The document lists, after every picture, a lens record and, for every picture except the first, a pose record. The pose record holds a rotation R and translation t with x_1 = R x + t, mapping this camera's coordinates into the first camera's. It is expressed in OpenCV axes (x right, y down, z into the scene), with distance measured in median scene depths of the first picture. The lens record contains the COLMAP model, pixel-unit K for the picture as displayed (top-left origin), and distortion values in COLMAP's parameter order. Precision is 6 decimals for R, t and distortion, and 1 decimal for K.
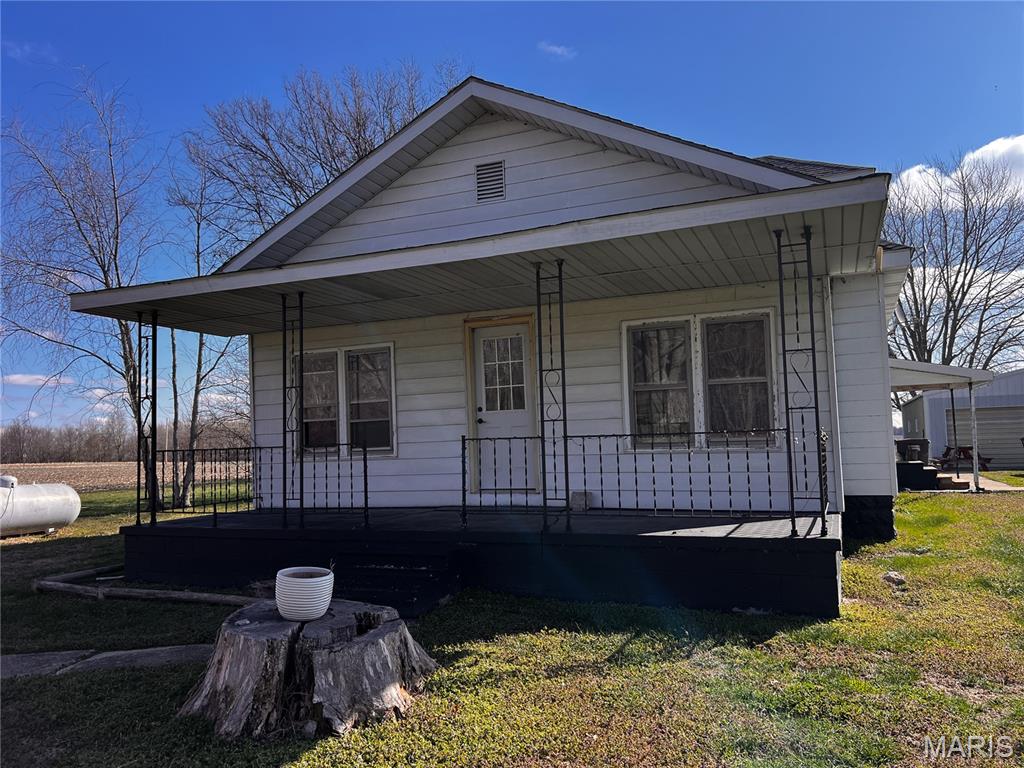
lens RADIAL K [[779.7, 0, 511.7], [0, 779.7, 384.8], [0, 0, 1]] dist [0.030153, 0.002264]
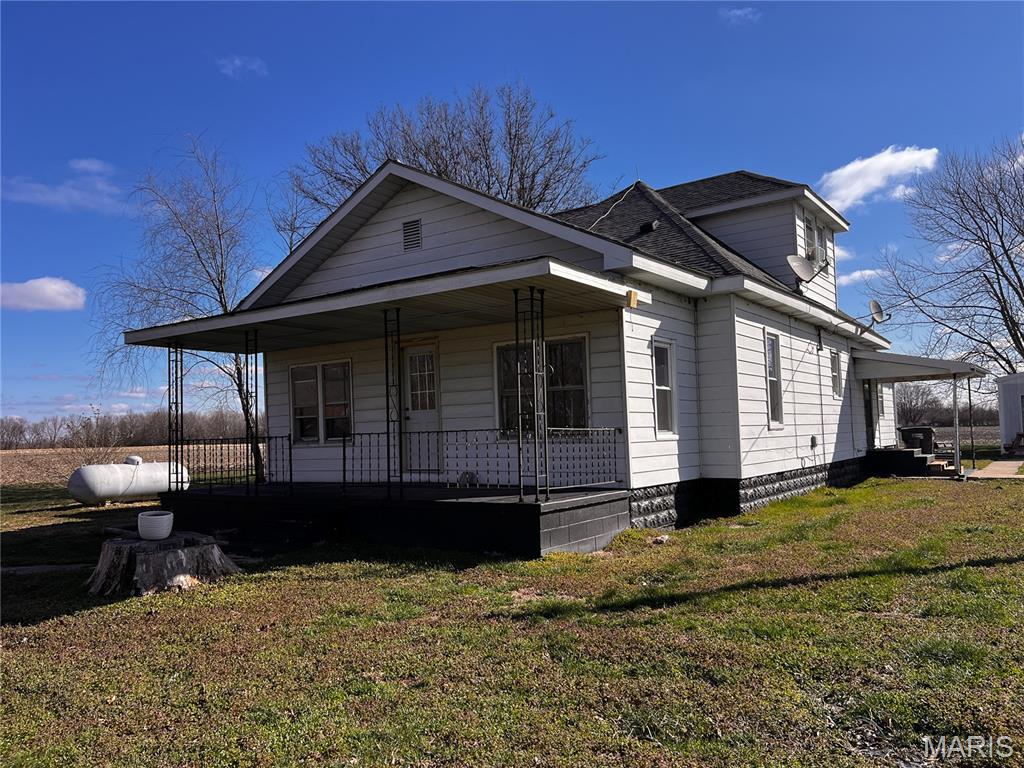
lens RADIAL K [[779.7, 0, 511.4], [0, 779.7, 386.1], [0, 0, 1]] dist [0.030153, 0.002264]
pose [[0.978424, -0.010939, -0.206316, 0.409821], [0.015712, 0.999645, 0.021512, -0.033567], [0.206007, -0.024289, 0.978249, -0.256872]]
